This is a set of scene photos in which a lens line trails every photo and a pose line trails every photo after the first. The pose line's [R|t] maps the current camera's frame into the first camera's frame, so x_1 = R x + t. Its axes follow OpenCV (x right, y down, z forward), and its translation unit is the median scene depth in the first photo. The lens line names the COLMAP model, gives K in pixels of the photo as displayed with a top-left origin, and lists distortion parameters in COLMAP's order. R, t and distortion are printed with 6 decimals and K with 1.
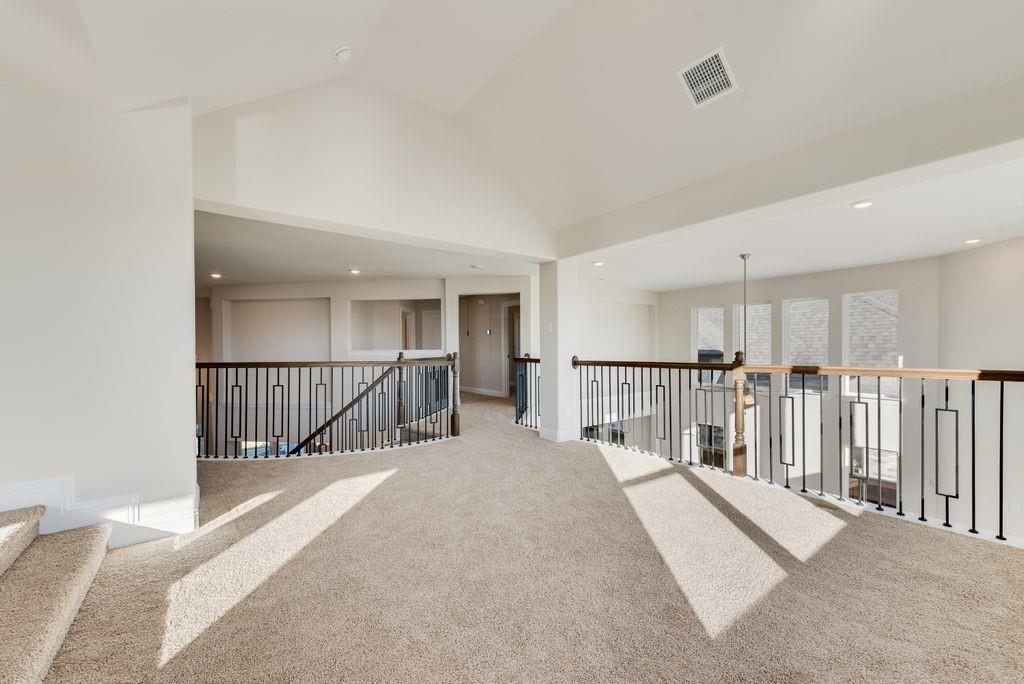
lens RADIAL K [[410.5, 0, 512.9], [0, 410.5, 344.7], [0, 0, 1]] dist [0.000427, -0.000077]
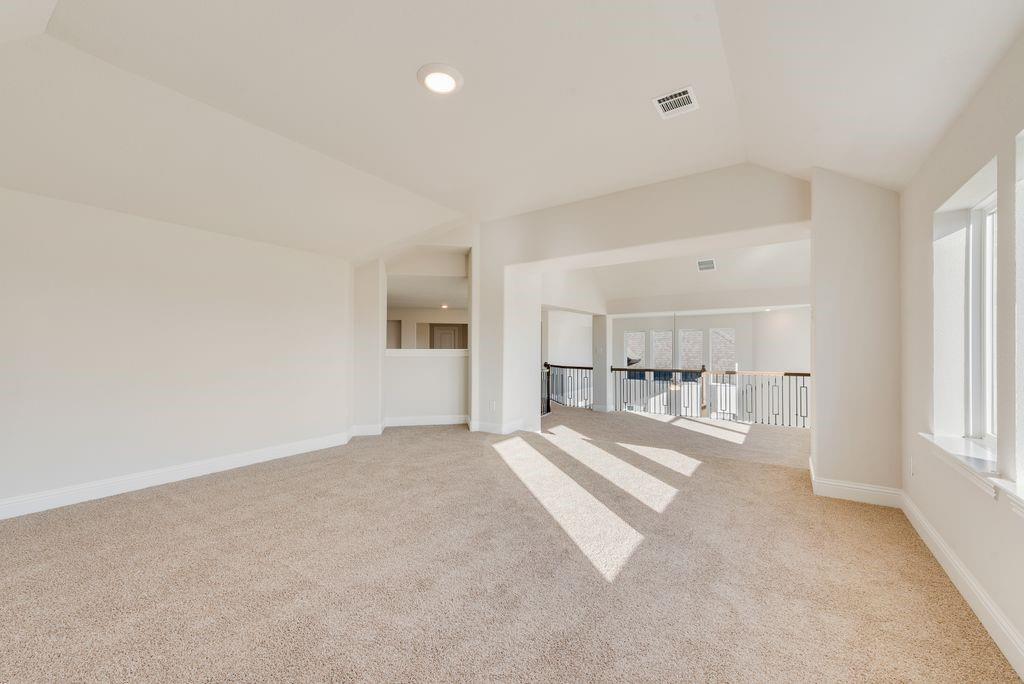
lens RADIAL K [[410.5, 0, 512.9], [0, 410.5, 344.7], [0, 0, 1]] dist [0.000427, -0.000077]
pose [[0.951915, 0.010221, 0.306190, -1.171130], [-0.009301, 0.999947, -0.004462, -0.076893], [-0.306220, 0.001399, 0.951960, -0.877443]]
